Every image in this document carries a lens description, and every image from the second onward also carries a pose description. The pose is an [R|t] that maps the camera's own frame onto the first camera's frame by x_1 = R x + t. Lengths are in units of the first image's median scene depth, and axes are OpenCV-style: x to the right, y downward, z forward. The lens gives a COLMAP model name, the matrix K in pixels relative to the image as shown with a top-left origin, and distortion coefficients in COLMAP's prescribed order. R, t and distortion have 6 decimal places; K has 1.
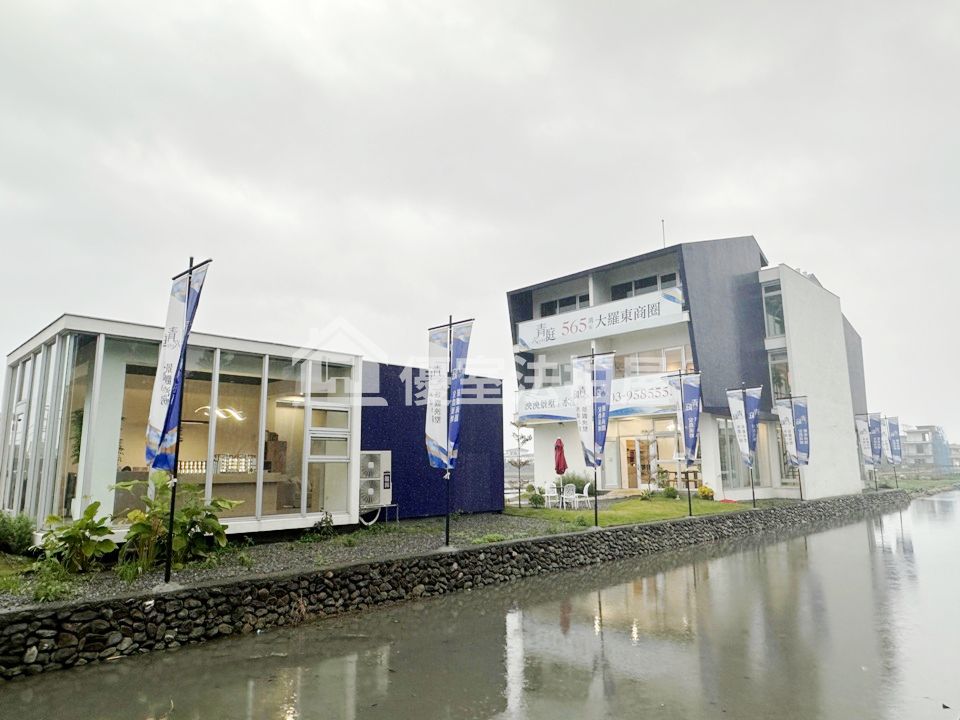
lens RADIAL K [[634.6, 0, 480.0], [0, 634.6, 360.0], [0, 0, 1]] dist [-0.003520, 0.003087]
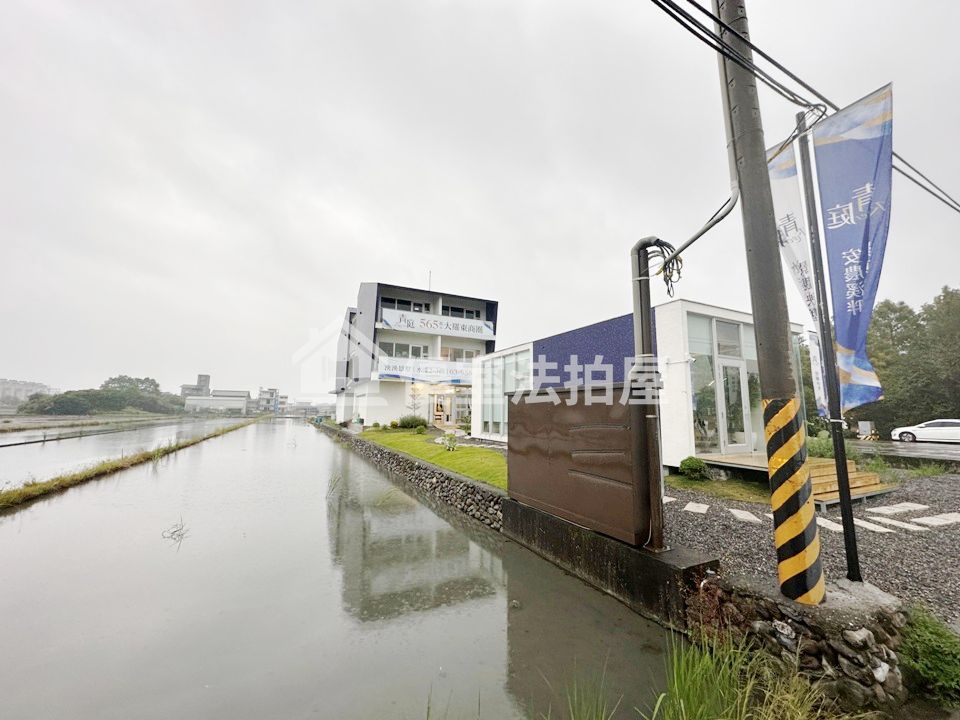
lens RADIAL K [[384.2, 0, 480.0], [0, 384.2, 360.0], [0, 0, 1]] dist [-0.002553, 0.000308]
pose [[0.319414, 0.144872, 0.936476, -0.761838], [-0.177513, 0.979898, -0.091043, 0.110344], [-0.930840, -0.137156, 0.338710, 0.585992]]
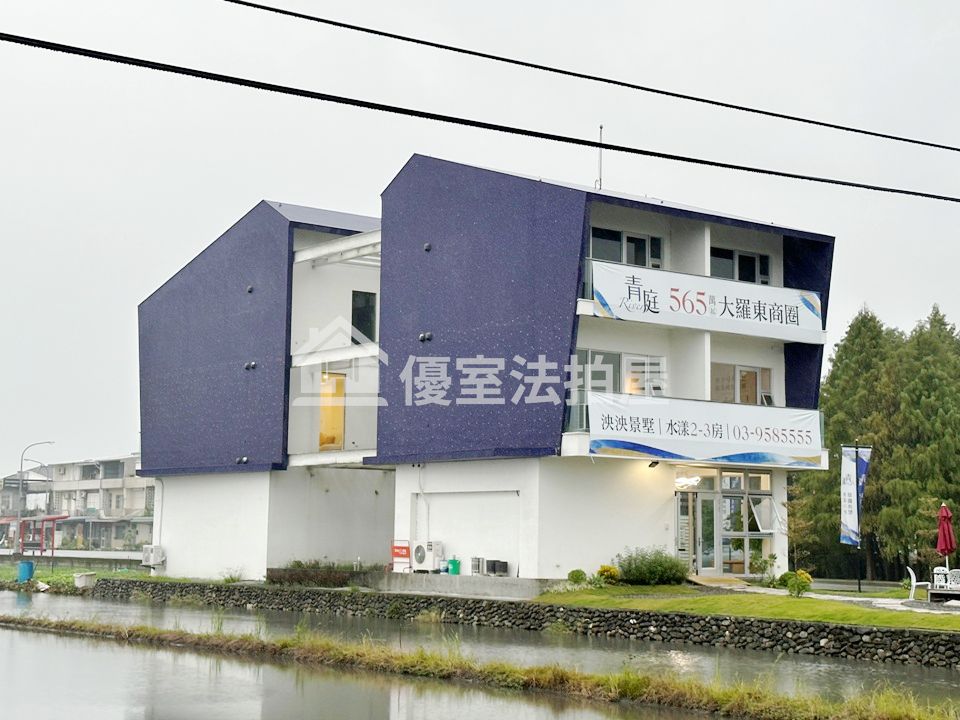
lens RADIAL K [[1606.7, 0, 480.0], [0, 1606.7, 360.0], [0, 0, 1]] dist [0.067780, 0.021049]
pose [[0.130422, 0.122524, 0.983859, -1.440766], [-0.185472, 0.977832, -0.097187, 0.195046], [-0.973956, -0.169803, 0.150256, 1.034536]]
